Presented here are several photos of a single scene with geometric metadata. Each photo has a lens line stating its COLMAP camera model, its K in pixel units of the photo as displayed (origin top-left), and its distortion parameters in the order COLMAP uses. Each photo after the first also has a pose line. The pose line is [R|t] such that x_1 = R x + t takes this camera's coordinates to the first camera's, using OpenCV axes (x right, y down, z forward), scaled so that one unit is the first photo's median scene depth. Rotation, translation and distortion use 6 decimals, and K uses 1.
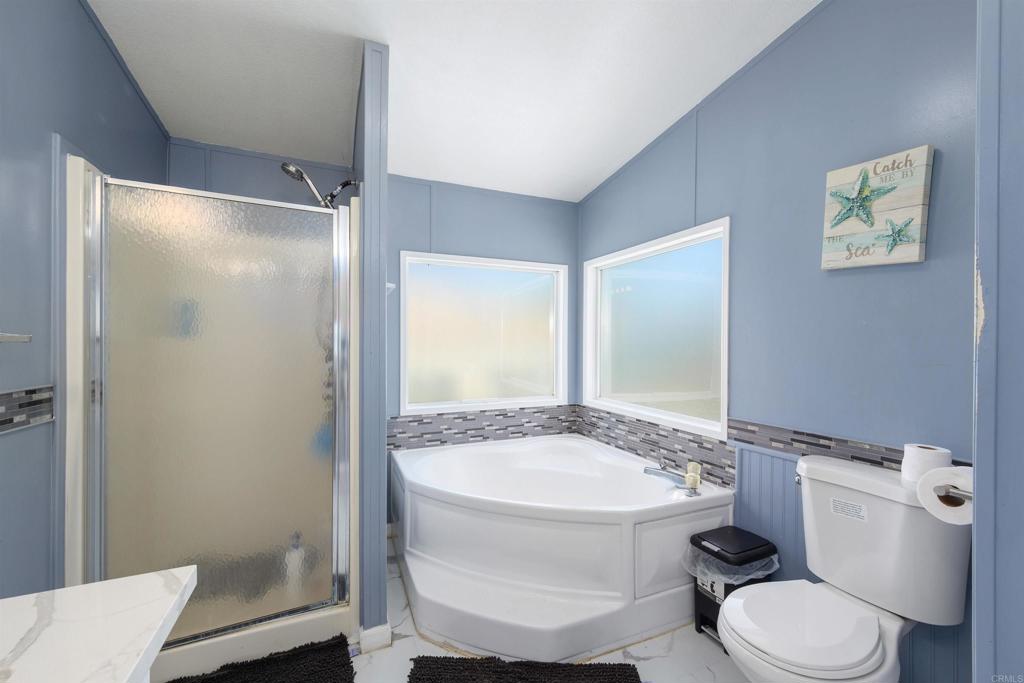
lens RADIAL K [[411.9, 0, 511.8], [0, 411.9, 344.9], [0, 0, 1]] dist [0.001285, 0.000218]
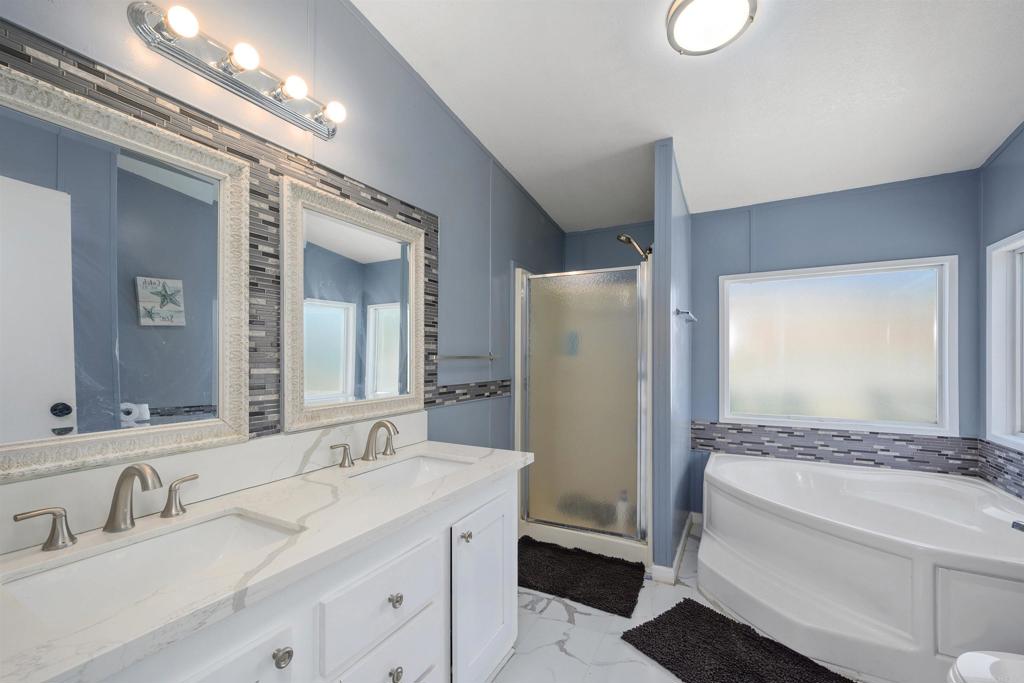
lens RADIAL K [[411.9, 0, 511.8], [0, 411.9, 344.9], [0, 0, 1]] dist [0.001285, 0.000218]
pose [[0.619950, -0.031715, -0.784000, 0.337420], [0.002349, 0.999253, -0.038565, 0.002764], [0.784638, 0.022067, 0.619562, -0.188510]]
